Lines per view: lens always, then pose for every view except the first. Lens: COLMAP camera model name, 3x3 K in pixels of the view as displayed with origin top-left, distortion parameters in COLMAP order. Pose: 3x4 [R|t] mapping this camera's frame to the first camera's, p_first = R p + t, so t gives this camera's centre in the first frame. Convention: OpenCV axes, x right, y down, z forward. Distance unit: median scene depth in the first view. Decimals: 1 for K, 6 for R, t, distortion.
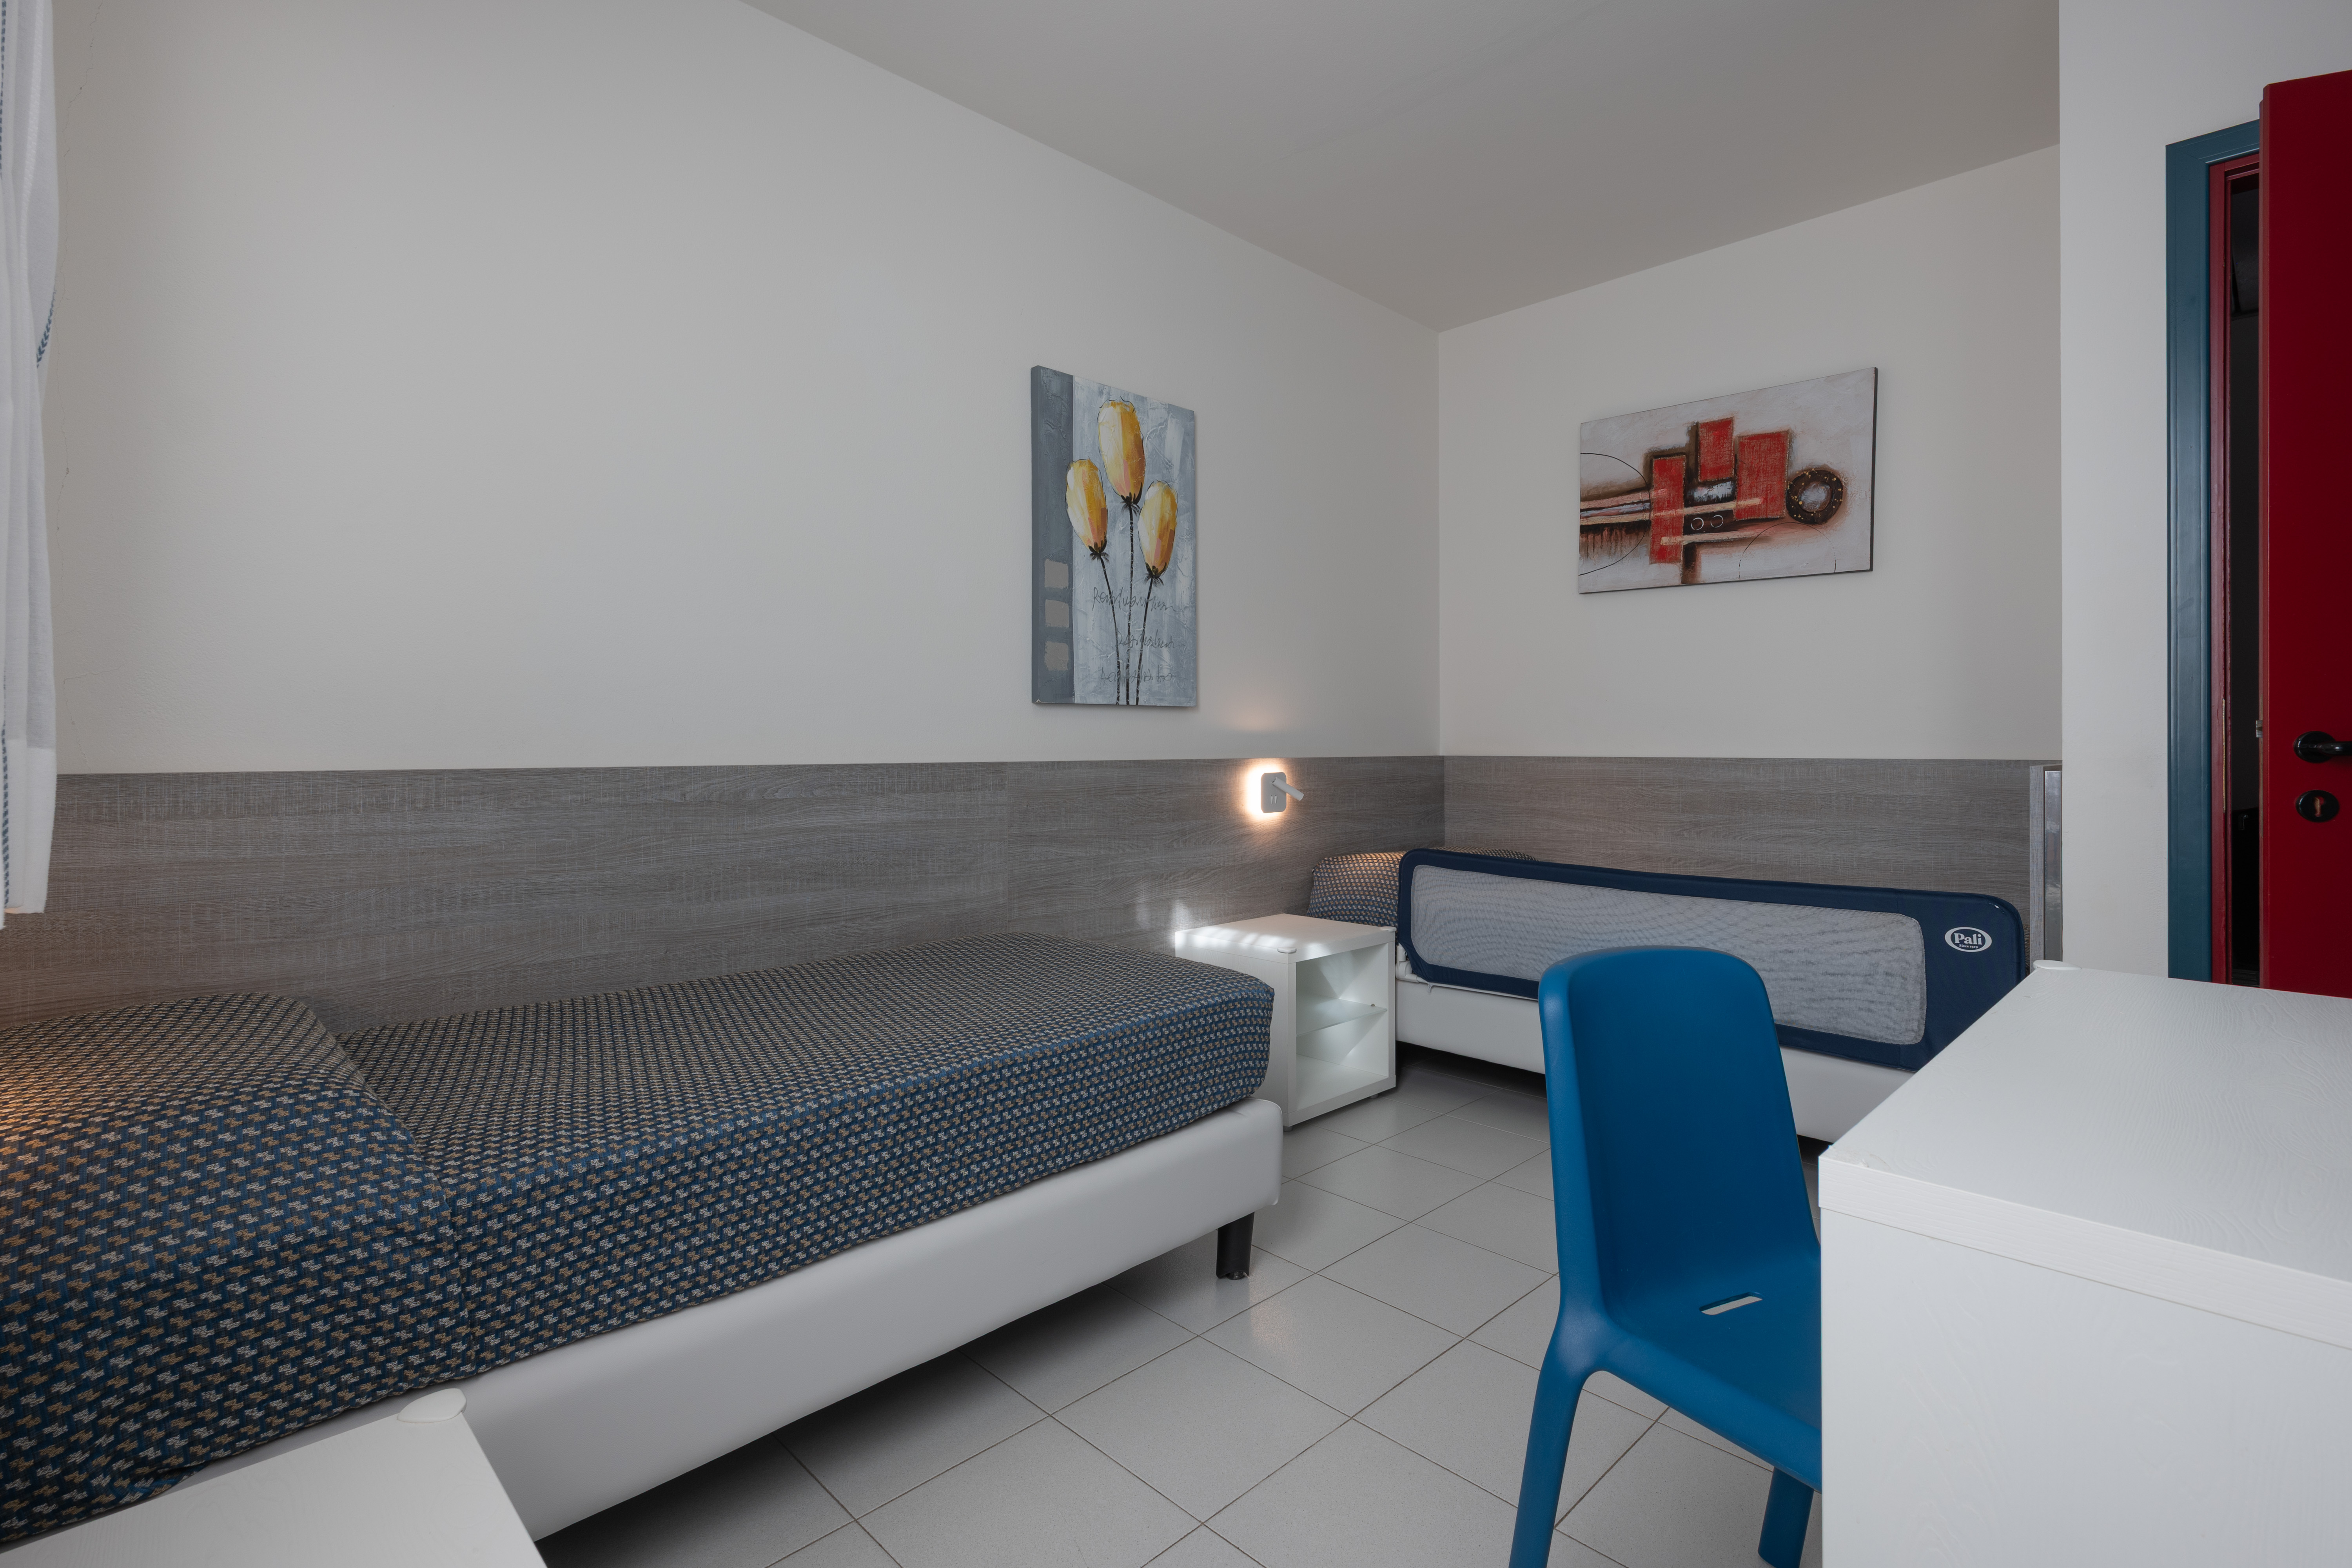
lens RADIAL K [[1114.9, 0, 1172.7], [0, 1114.9, 773.9], [0, 0, 1]] dist [-0.001905, -0.000823]
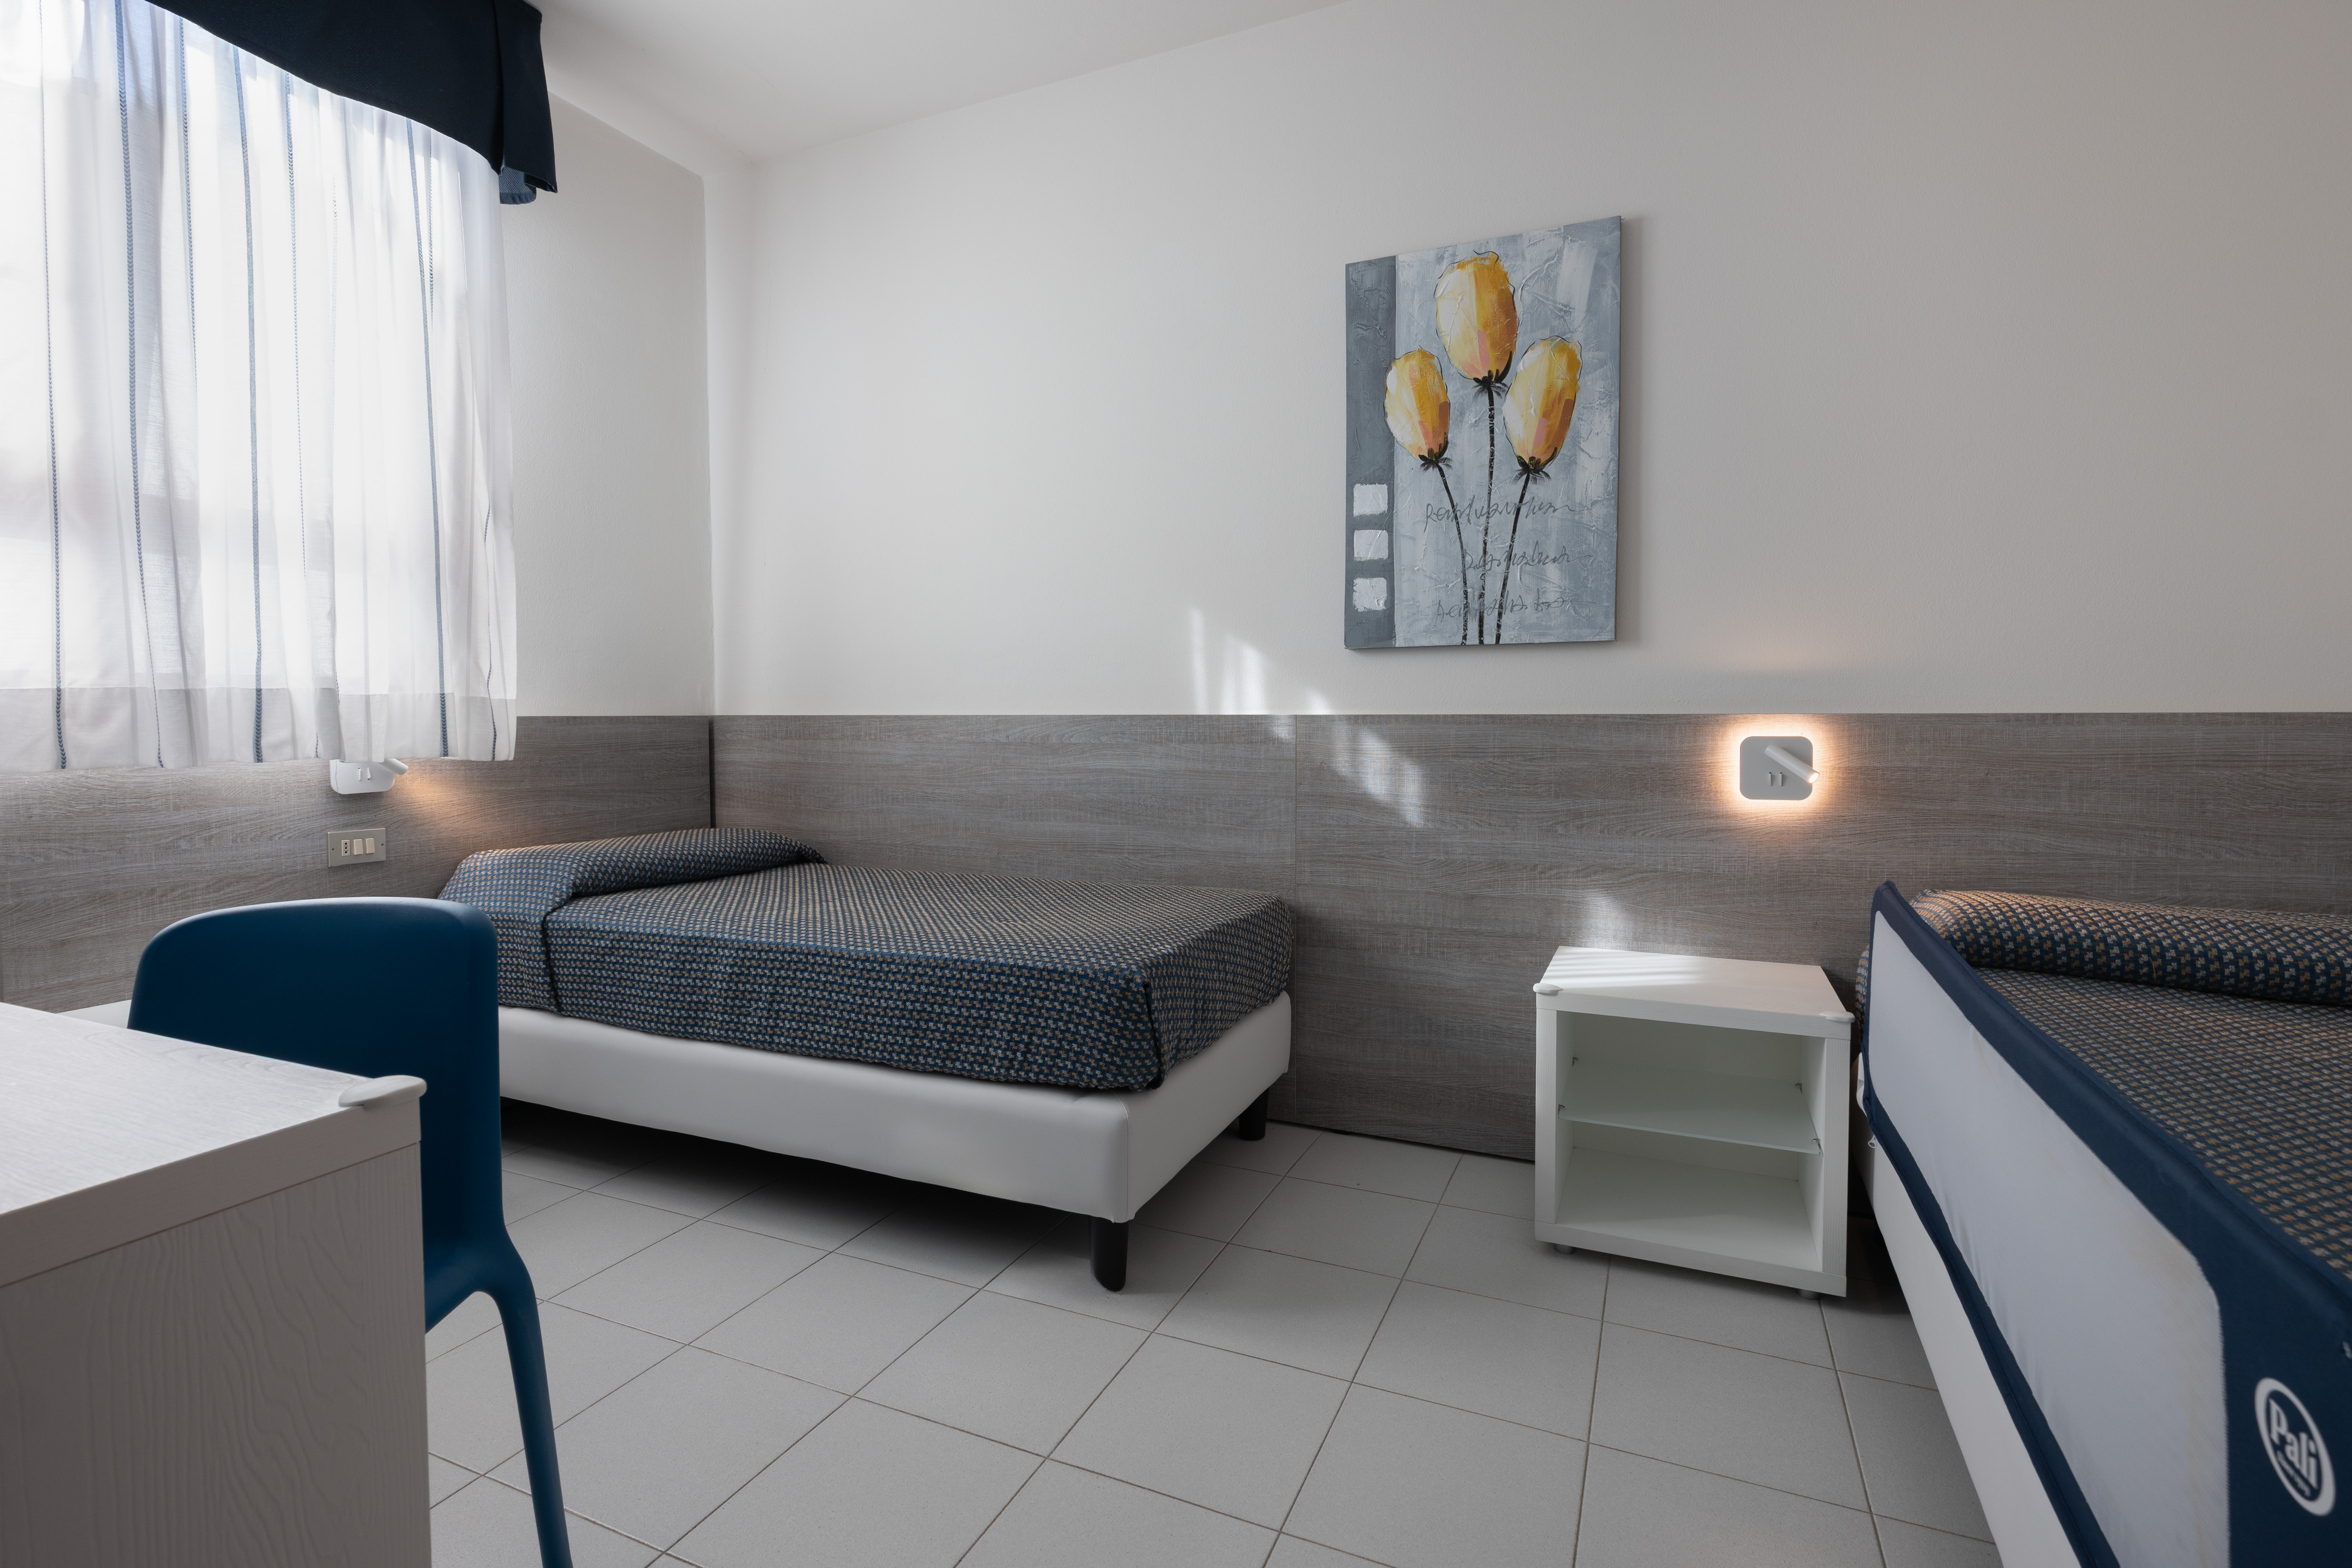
lens RADIAL K [[1114.9, 0, 1178.5], [0, 1114.9, 769.6], [0, 0, 1]] dist [-0.001905, -0.000823]
pose [[0.367267, 0.061091, -0.928107, 0.636011], [-0.014410, 0.998095, 0.059996, -0.018137], [0.930004, -0.008661, 0.367447, 0.522309]]
